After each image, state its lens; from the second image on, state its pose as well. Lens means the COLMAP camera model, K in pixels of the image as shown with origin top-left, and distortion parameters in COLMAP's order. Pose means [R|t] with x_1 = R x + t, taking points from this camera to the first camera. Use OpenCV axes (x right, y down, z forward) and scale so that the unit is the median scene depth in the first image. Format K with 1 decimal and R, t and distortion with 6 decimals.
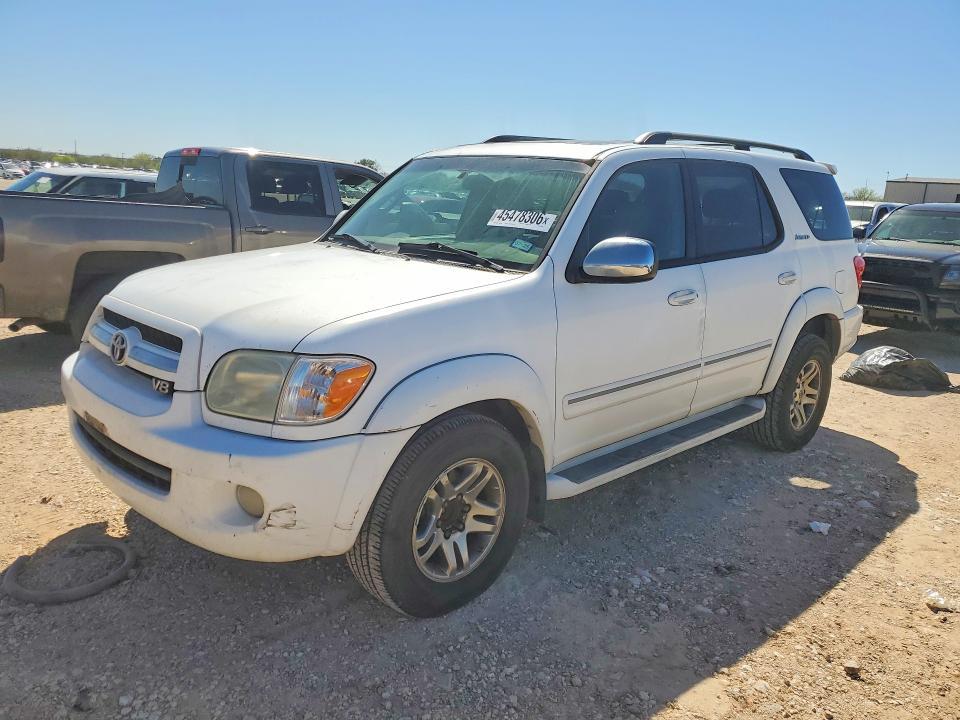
lens RADIAL K [[758.1, 0, 480.0], [0, 758.1, 360.0], [0, 0, 1]] dist [0.010555, 0.015396]
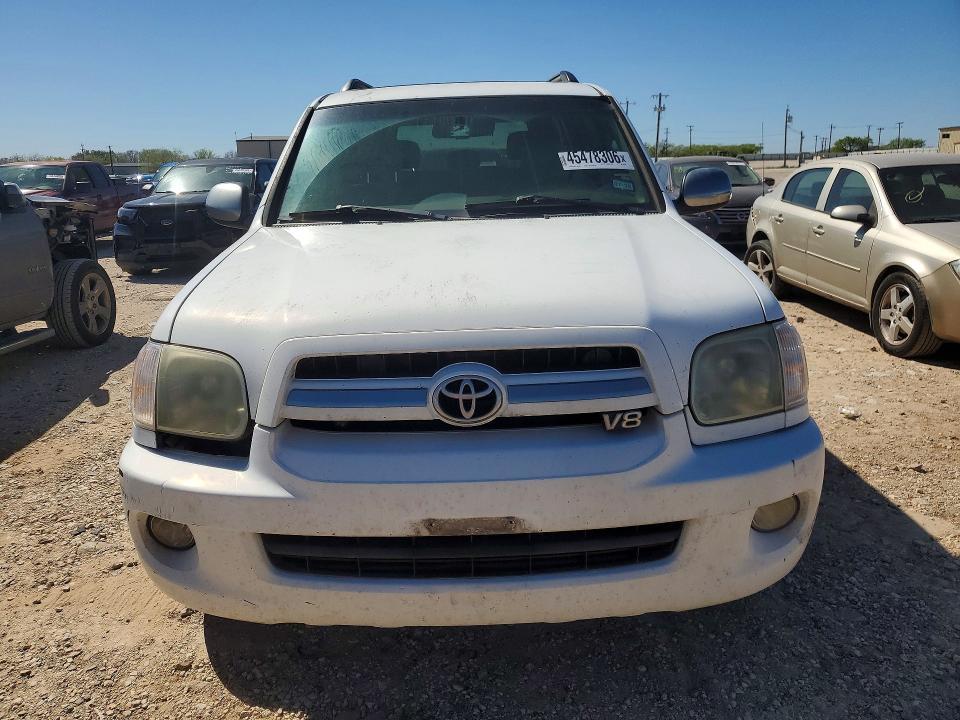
lens RADIAL K [[758.1, 0, 480.0], [0, 758.1, 360.0], [0, 0, 1]] dist [0.010555, 0.015396]
pose [[0.681342, -0.251753, 0.687309, -0.599183], [0.221827, 0.965852, 0.133878, -0.086234], [-0.697543, 0.061247, 0.713921, 0.371439]]
